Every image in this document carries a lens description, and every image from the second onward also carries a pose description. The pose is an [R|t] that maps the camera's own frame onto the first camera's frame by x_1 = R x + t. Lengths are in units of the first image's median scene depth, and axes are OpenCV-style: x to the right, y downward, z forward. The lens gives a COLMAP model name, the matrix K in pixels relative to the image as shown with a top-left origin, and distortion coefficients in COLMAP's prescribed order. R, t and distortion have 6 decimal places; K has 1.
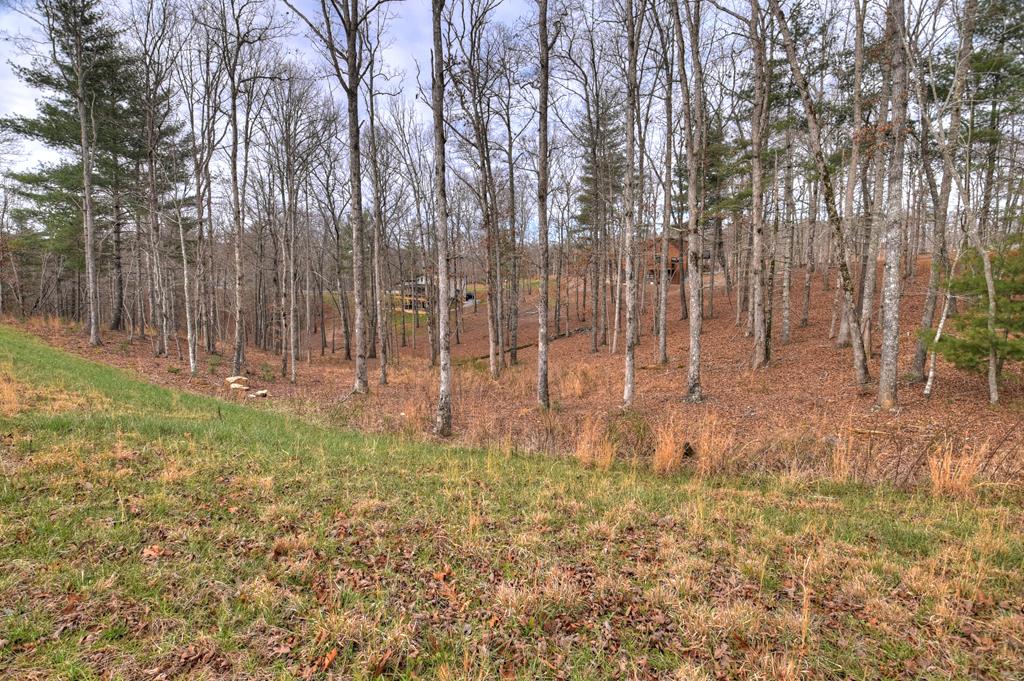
lens RADIAL K [[450.4, 0, 483.1], [0, 450.4, 329.9], [0, 0, 1]] dist [0.001503, -0.014351]
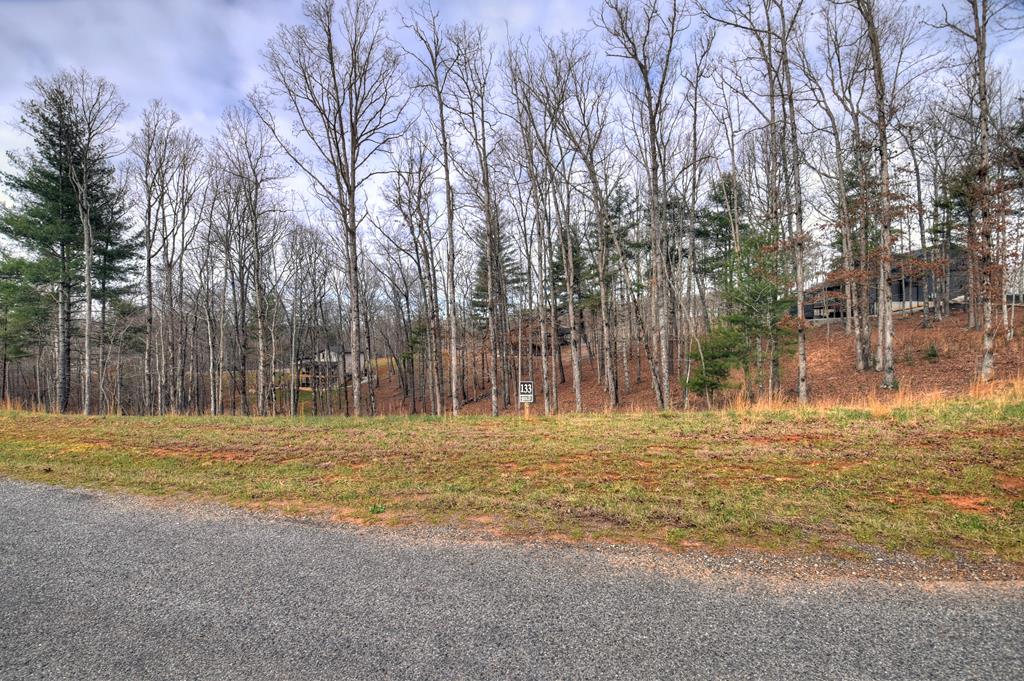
lens RADIAL K [[463.1, 0, 503.0], [0, 463.1, 364.5], [0, 0, 1]] dist [-0.001802, -0.009327]
pose [[0.950856, -0.029489, 0.308227, -0.235664], [0.055990, 0.995420, -0.077490, 0.032120], [-0.304530, 0.090939, 0.948152, -0.412354]]
